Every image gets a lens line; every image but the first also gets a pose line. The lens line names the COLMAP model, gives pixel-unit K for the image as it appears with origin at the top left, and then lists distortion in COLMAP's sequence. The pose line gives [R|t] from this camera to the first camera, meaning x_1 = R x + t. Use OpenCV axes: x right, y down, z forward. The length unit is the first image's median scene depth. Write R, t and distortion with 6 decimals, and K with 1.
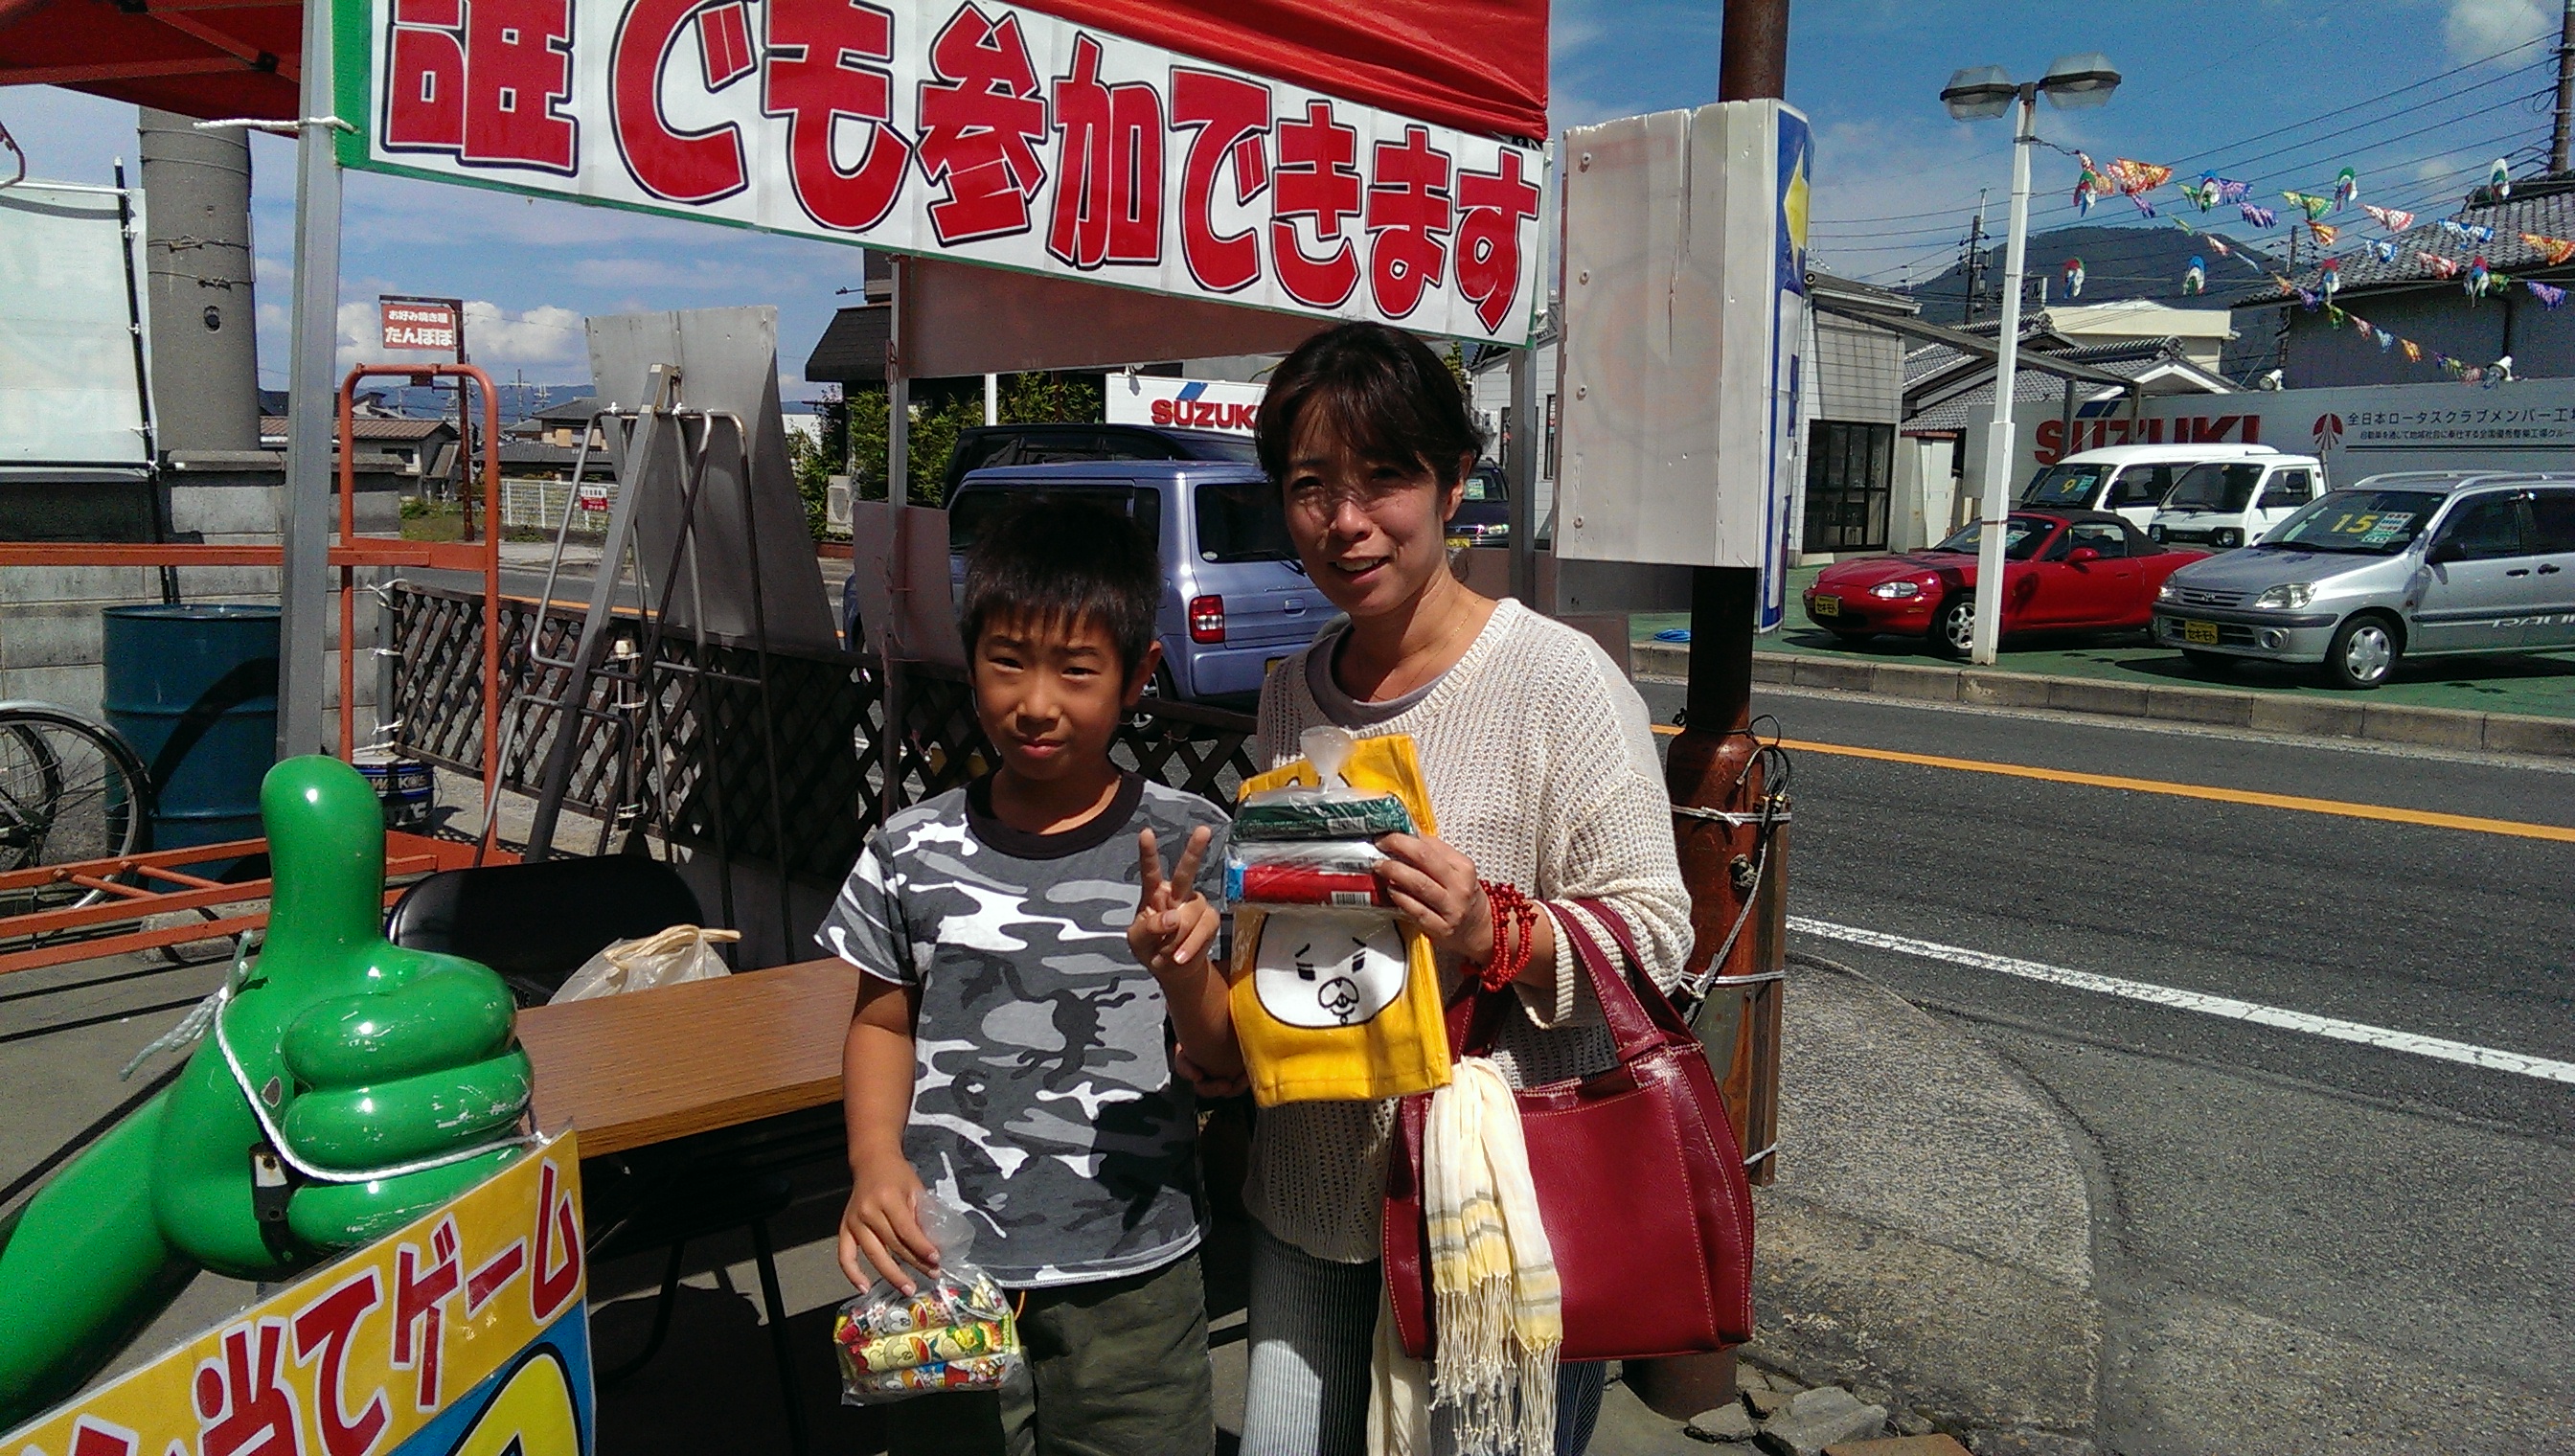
lens RADIAL K [[1977.3, 0, 1287.5], [0, 1977.3, 728.0], [0, 0, 1]] dist [0.091248, -0.183417]
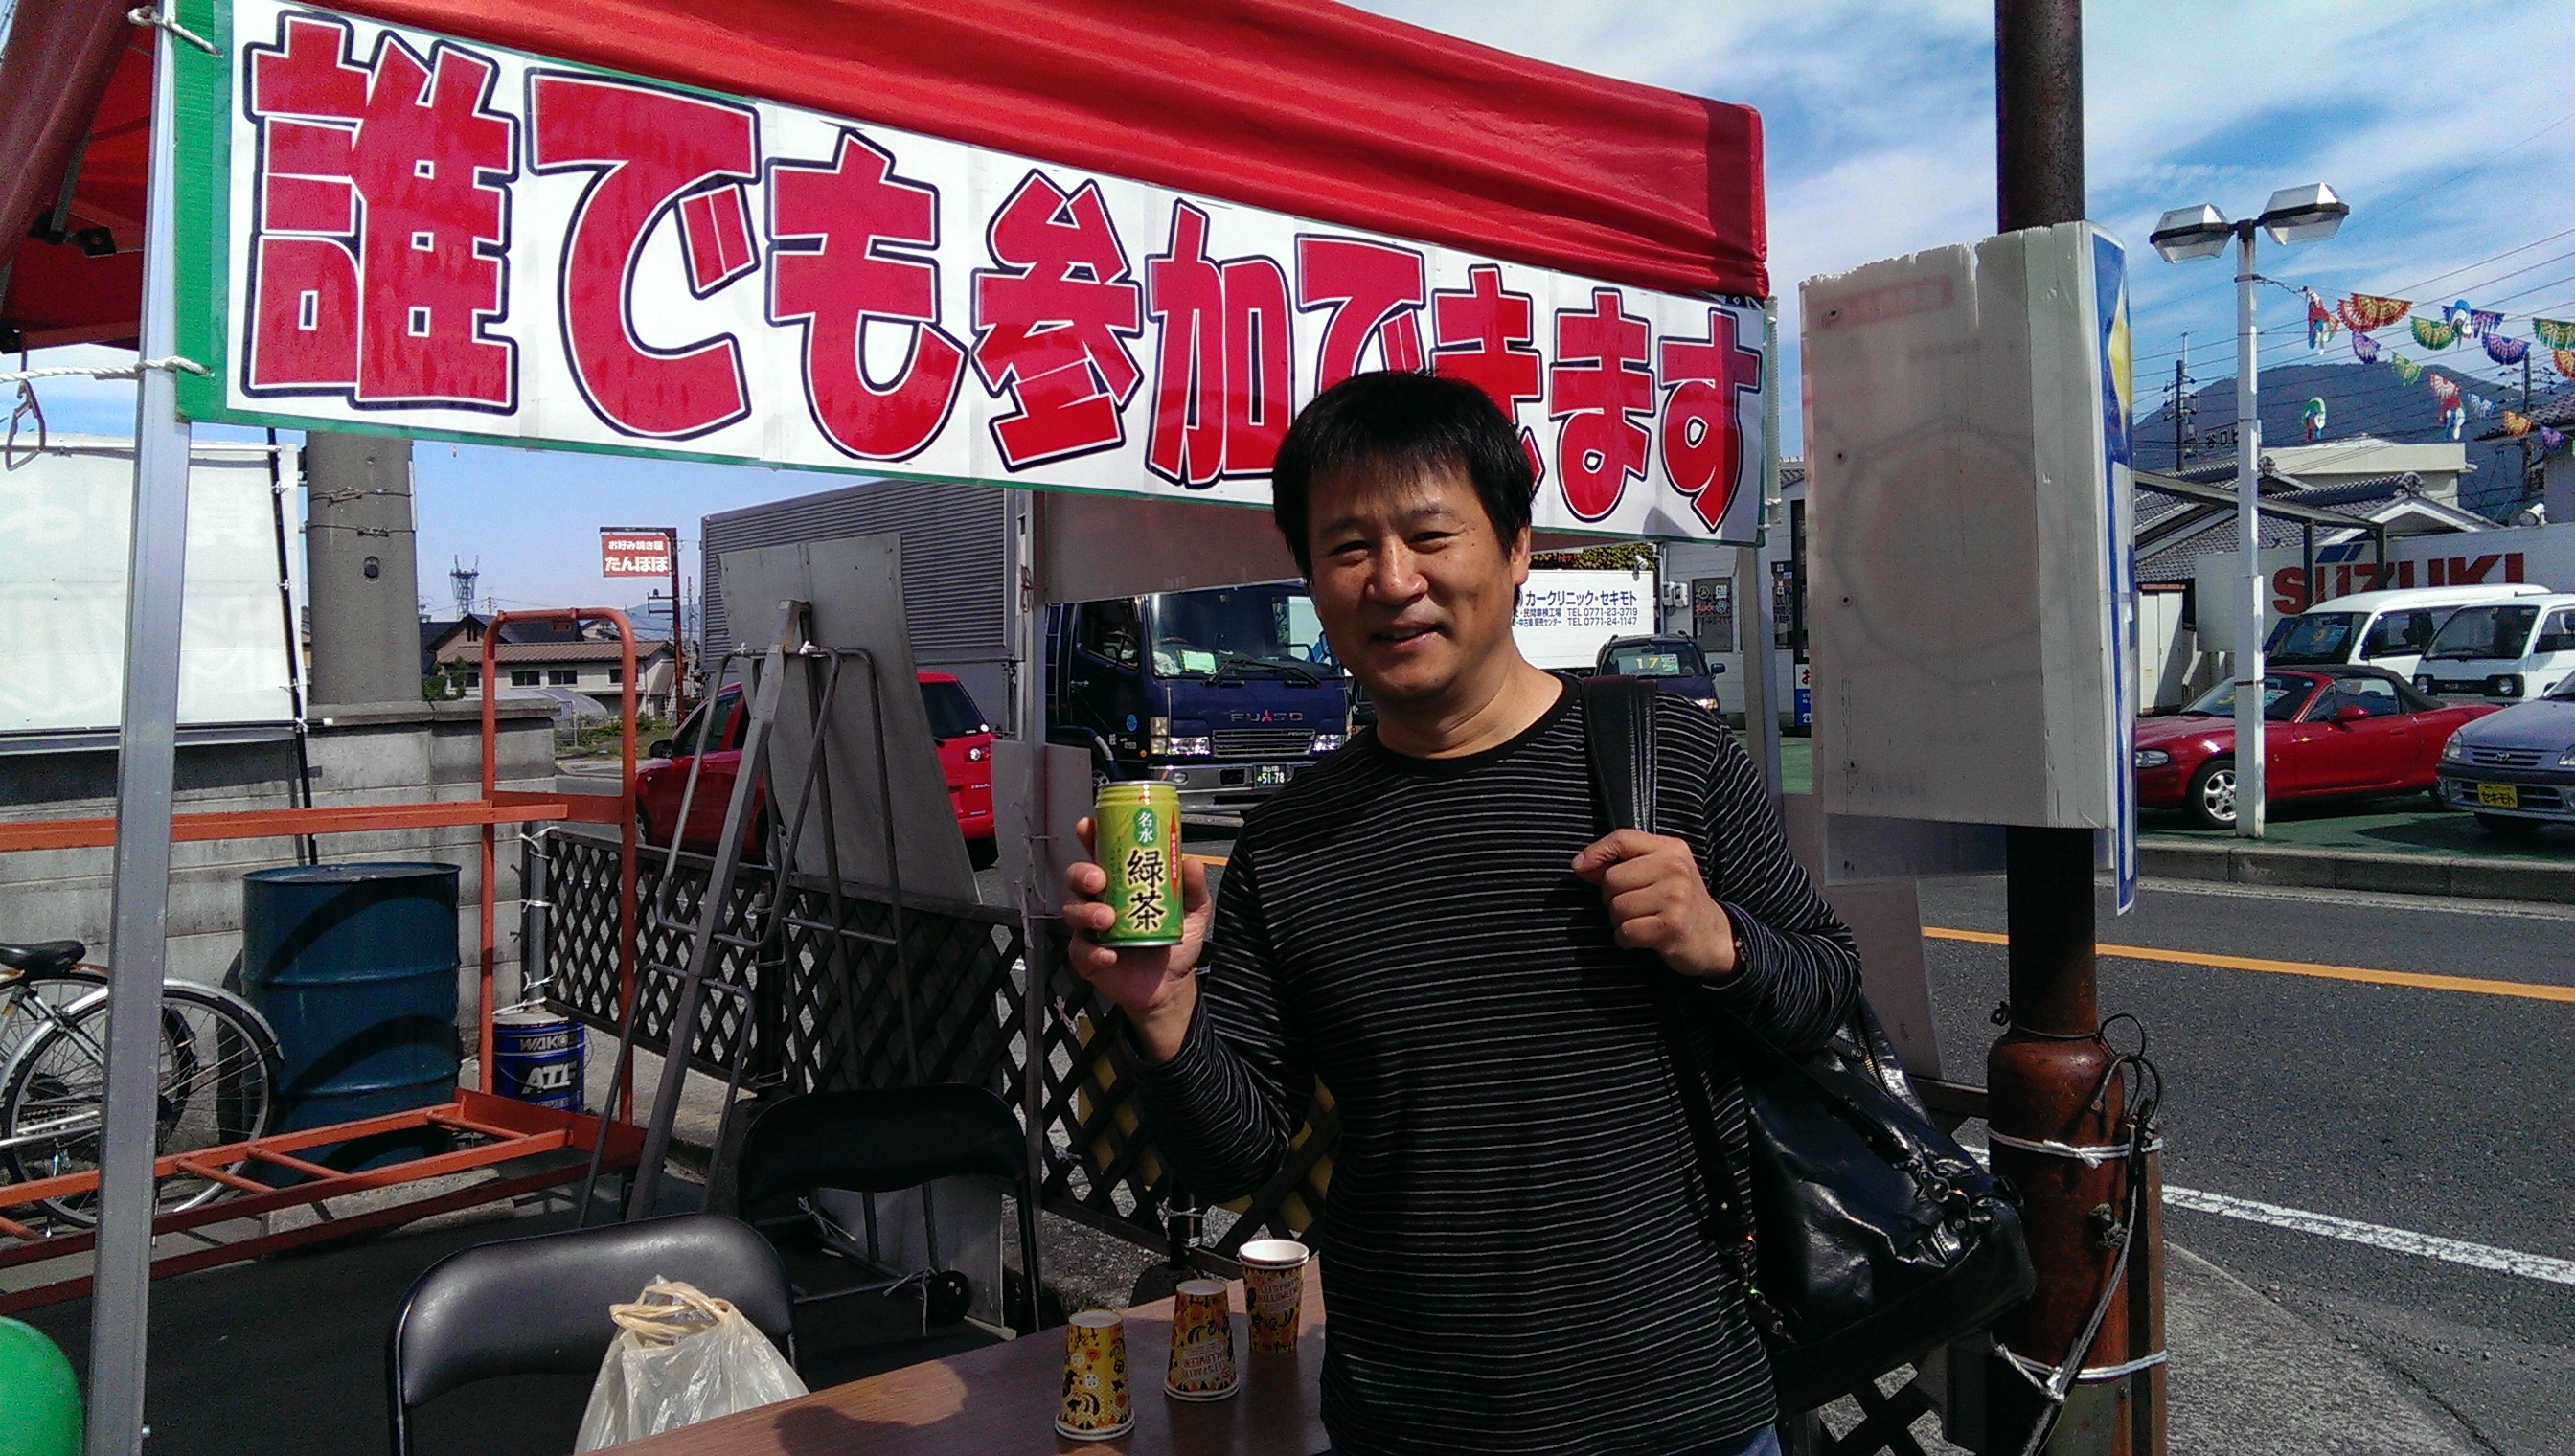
lens RADIAL K [[2018.7, 0, 1275.3], [0, 2018.7, 673.2], [0, 0, 1]] dist [0.084033, -0.176148]
pose [[0.994168, -0.046175, -0.097458, 0.003838], [0.033987, 0.991798, -0.123211, -0.047757], [0.102347, 0.119181, 0.987583, 0.181252]]
